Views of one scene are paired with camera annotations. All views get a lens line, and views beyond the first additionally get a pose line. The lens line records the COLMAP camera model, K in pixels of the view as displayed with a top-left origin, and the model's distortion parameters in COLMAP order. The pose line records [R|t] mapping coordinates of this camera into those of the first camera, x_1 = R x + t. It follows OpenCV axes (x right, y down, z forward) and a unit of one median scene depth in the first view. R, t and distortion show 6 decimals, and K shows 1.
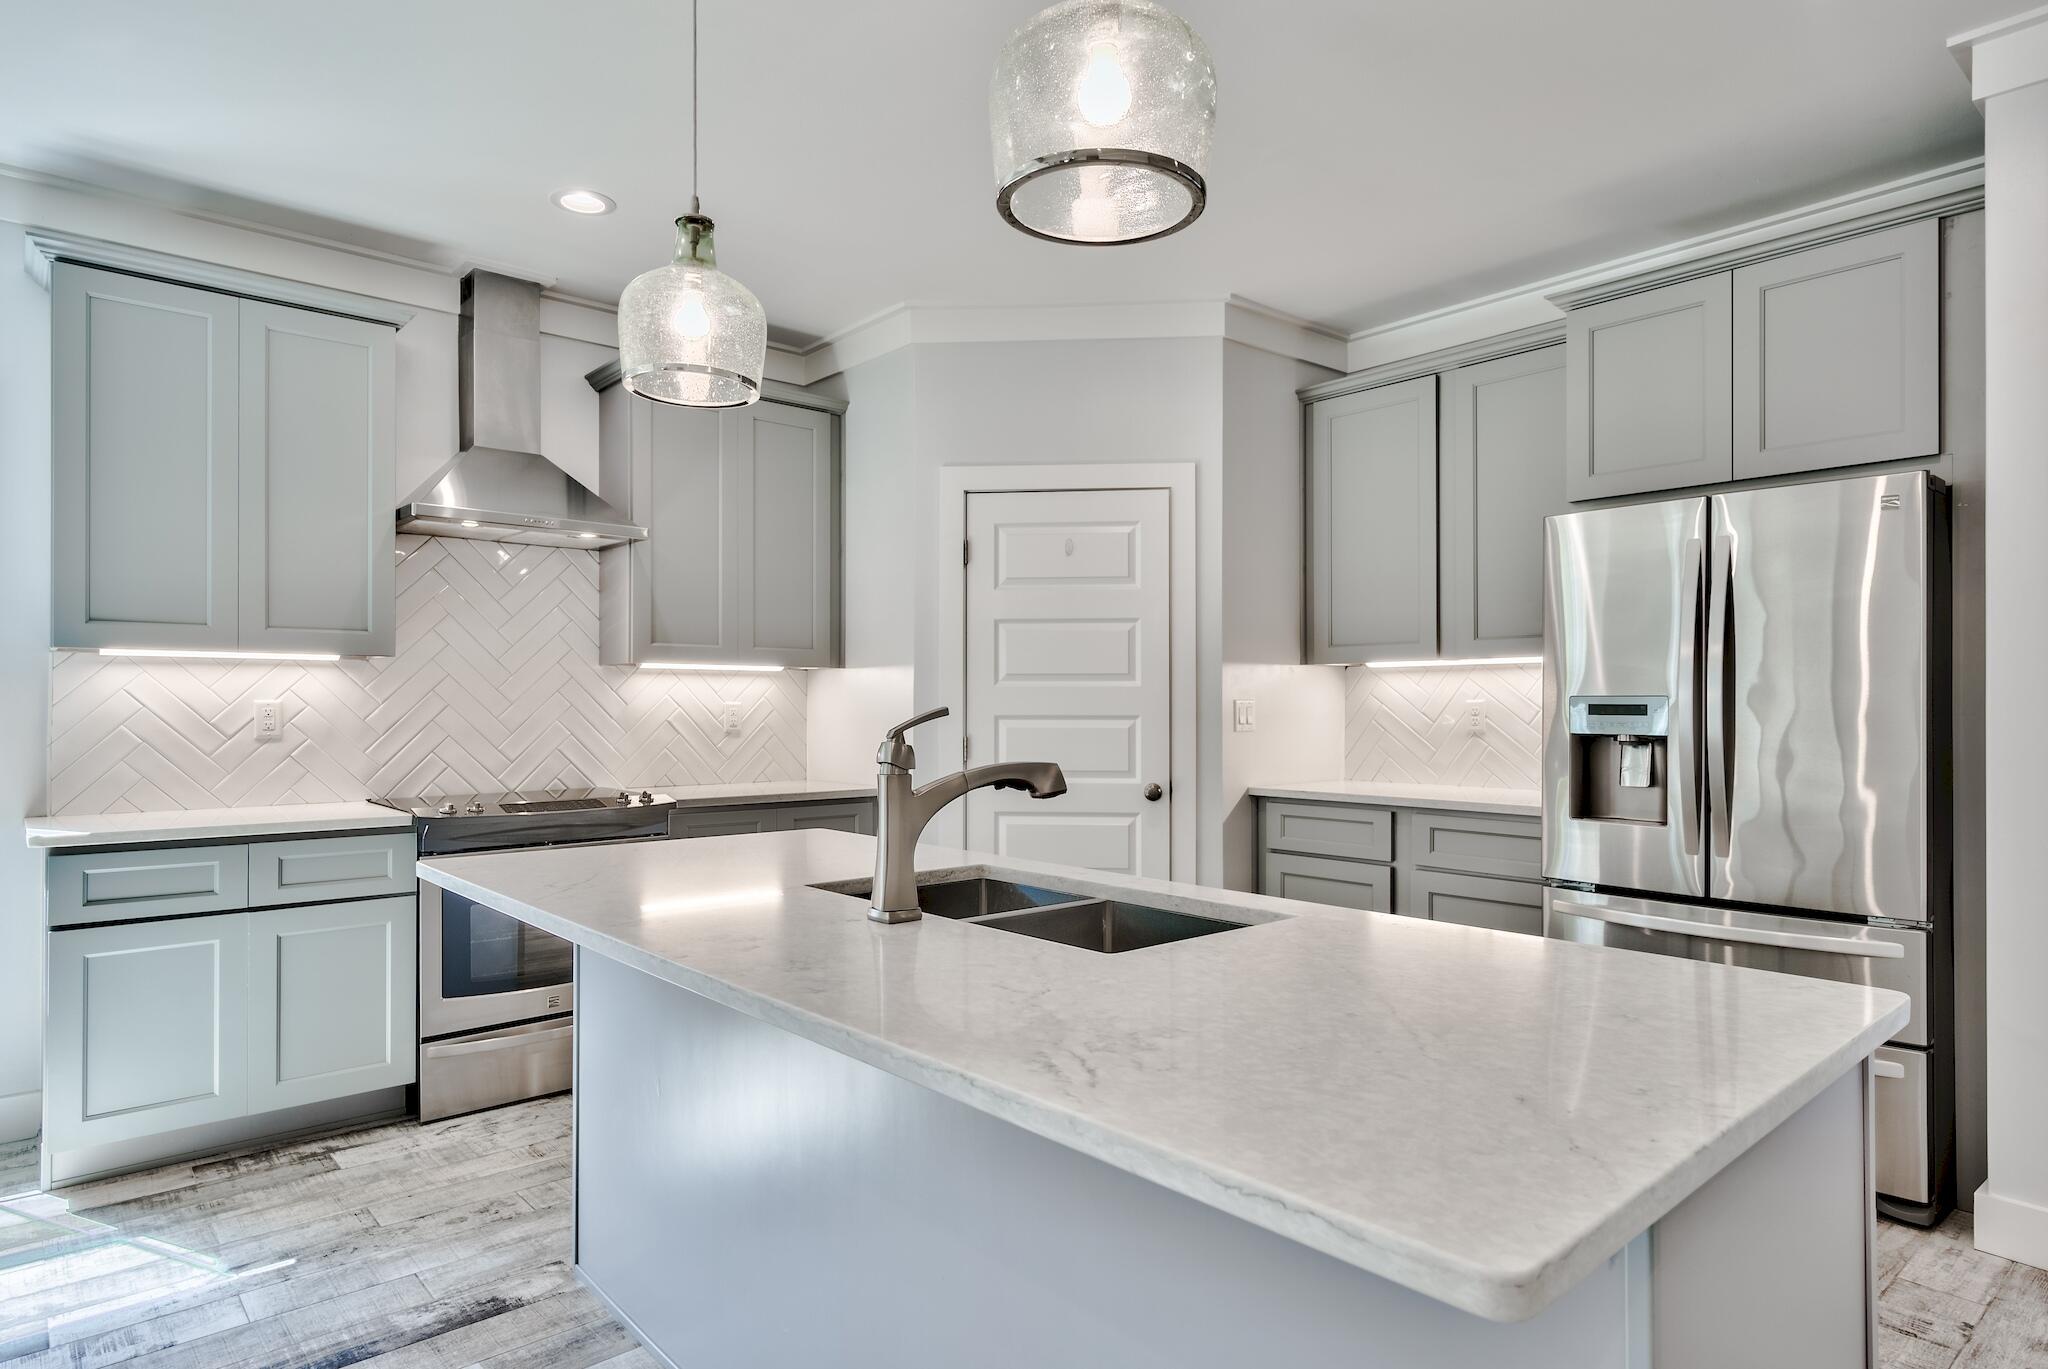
lens RADIAL K [[1143.1, 0, 1030.1], [0, 1143.1, 705.8], [0, 0, 1]] dist [0.000492, -0.000220]
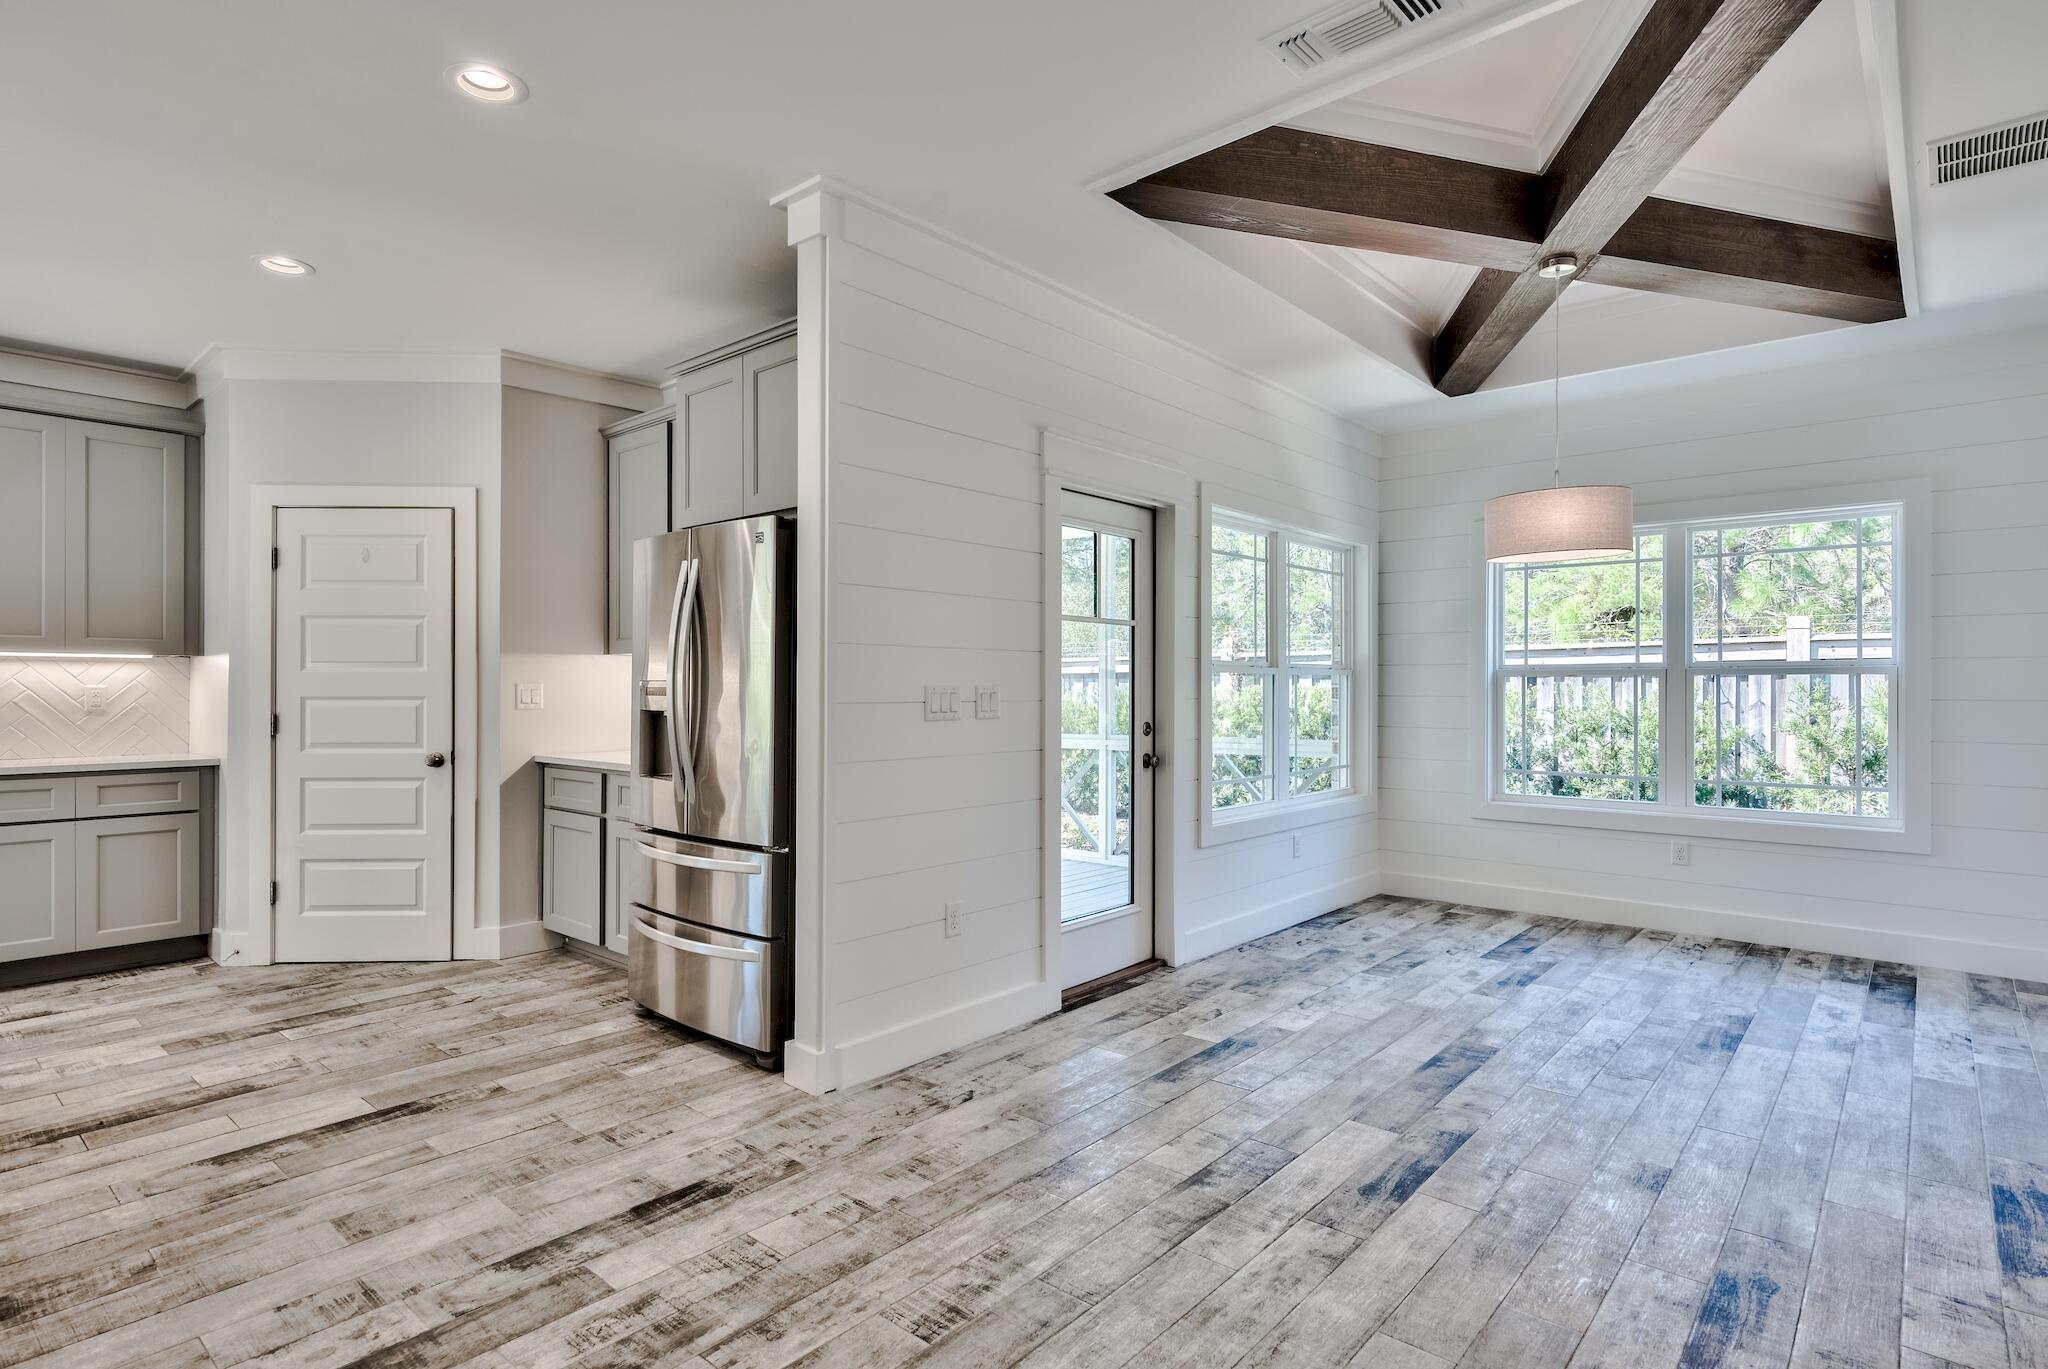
lens RADIAL K [[1038.0, 0, 1067.1], [0, 1038.0, 693.8], [0, 0, 1]] dist [-0.008080, -0.001029]
pose [[0.989774, -0.001517, 0.142635, 0.606299], [0.000833, 0.999988, 0.004854, 0.001104], [-0.142641, -0.004686, 0.989763, -0.171989]]
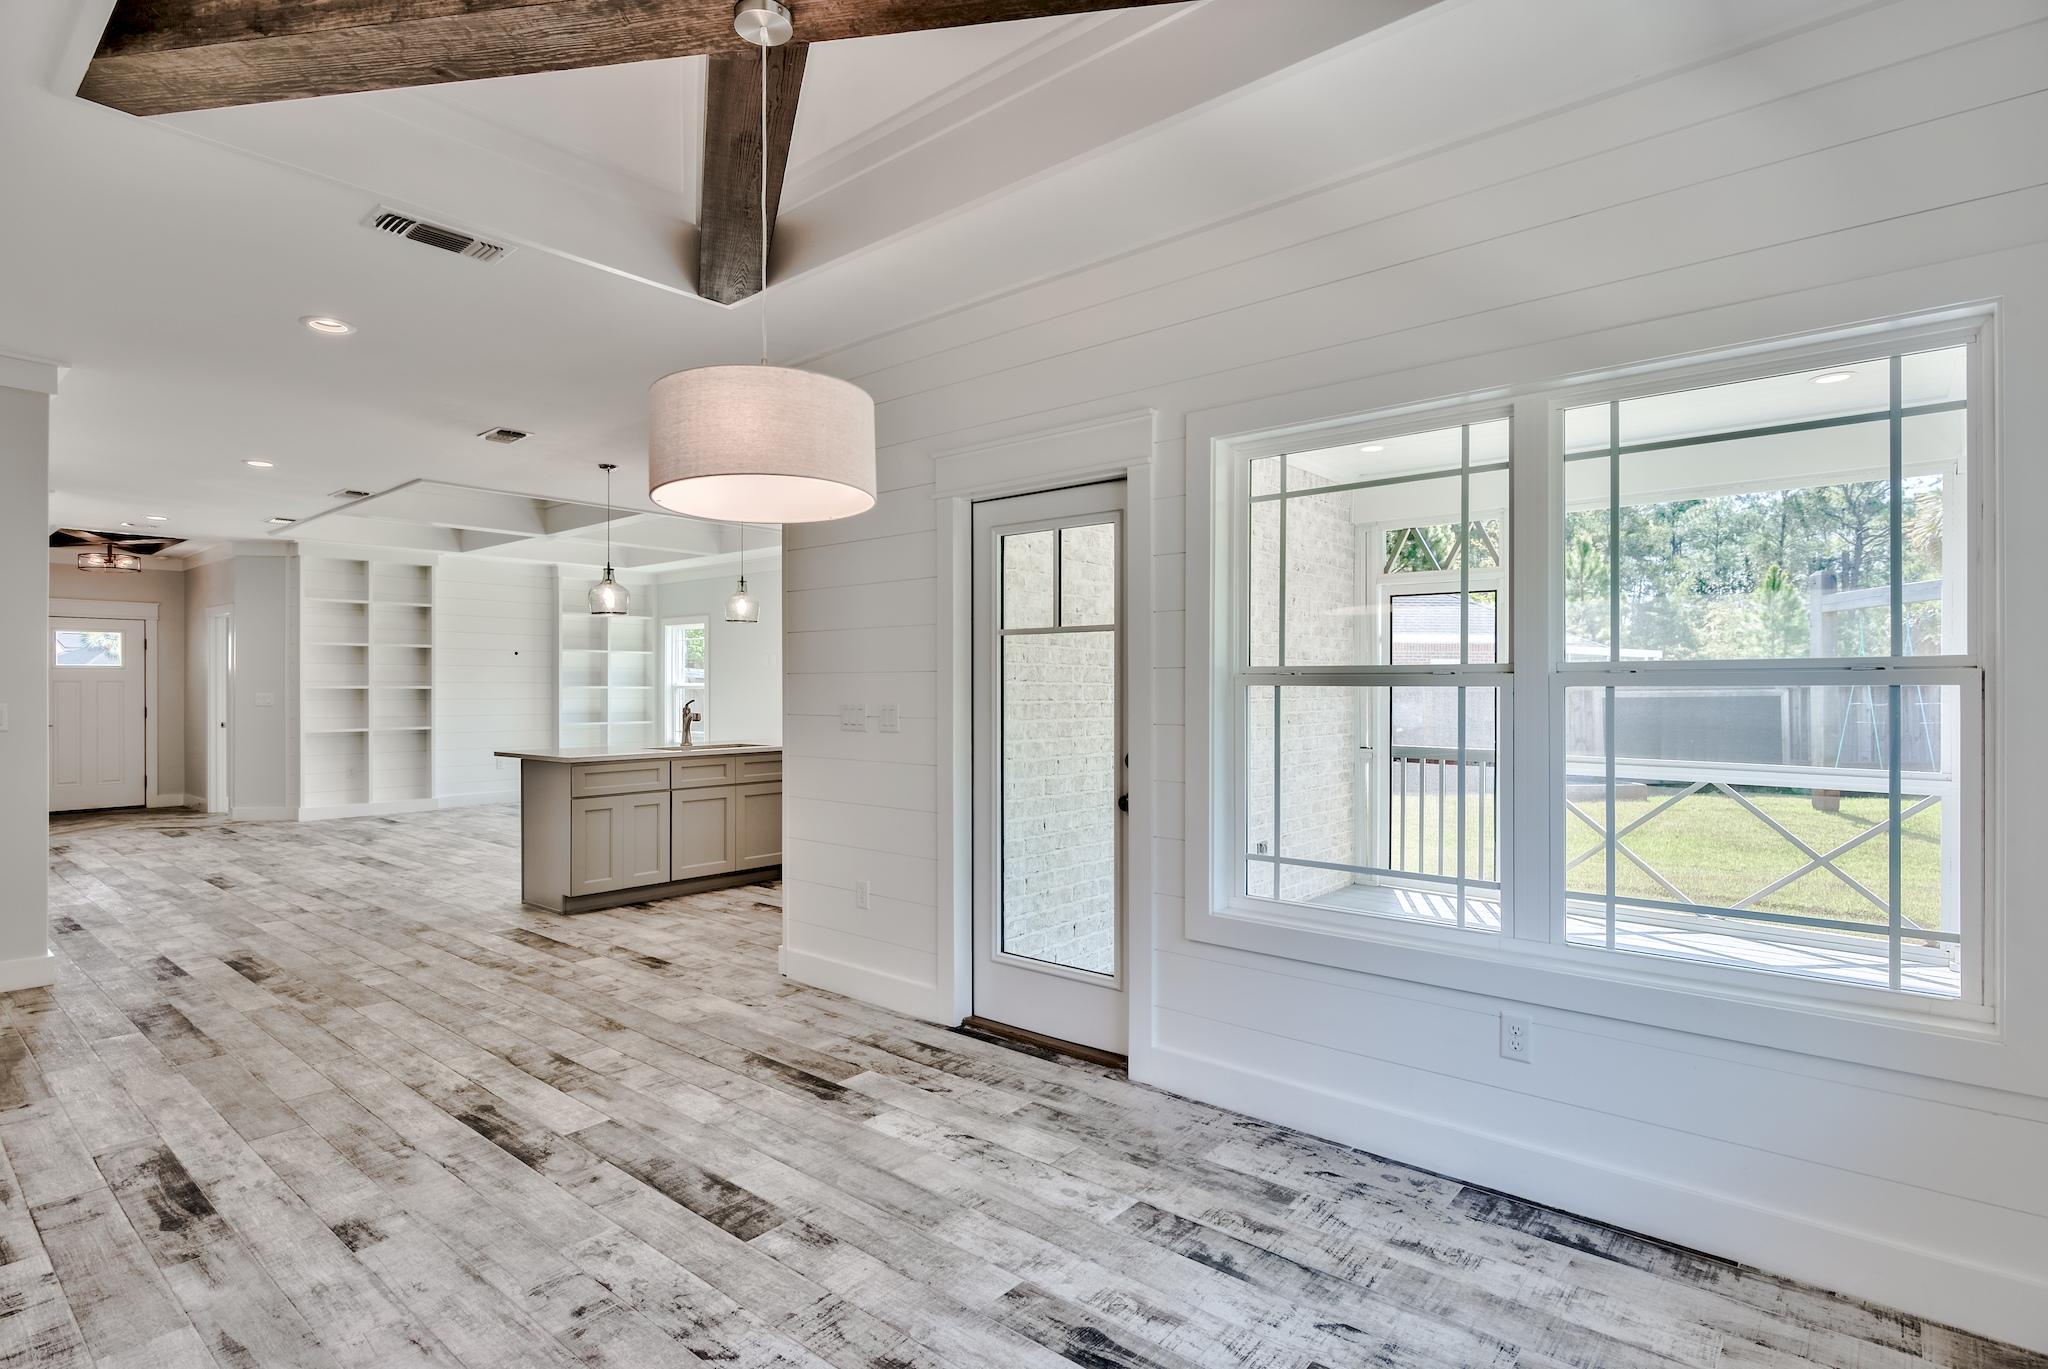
lens RADIAL K [[1019.9, 0, 1026.0], [0, 1019.9, 689.0], [0, 0, 1]] dist [-0.001951, -0.000379]
pose [[0.143996, 0.002768, -0.989574, 1.677294], [0.000725, 0.999996, 0.002902, -0.025091], [0.989578, -0.001135, 0.143993, 0.685469]]
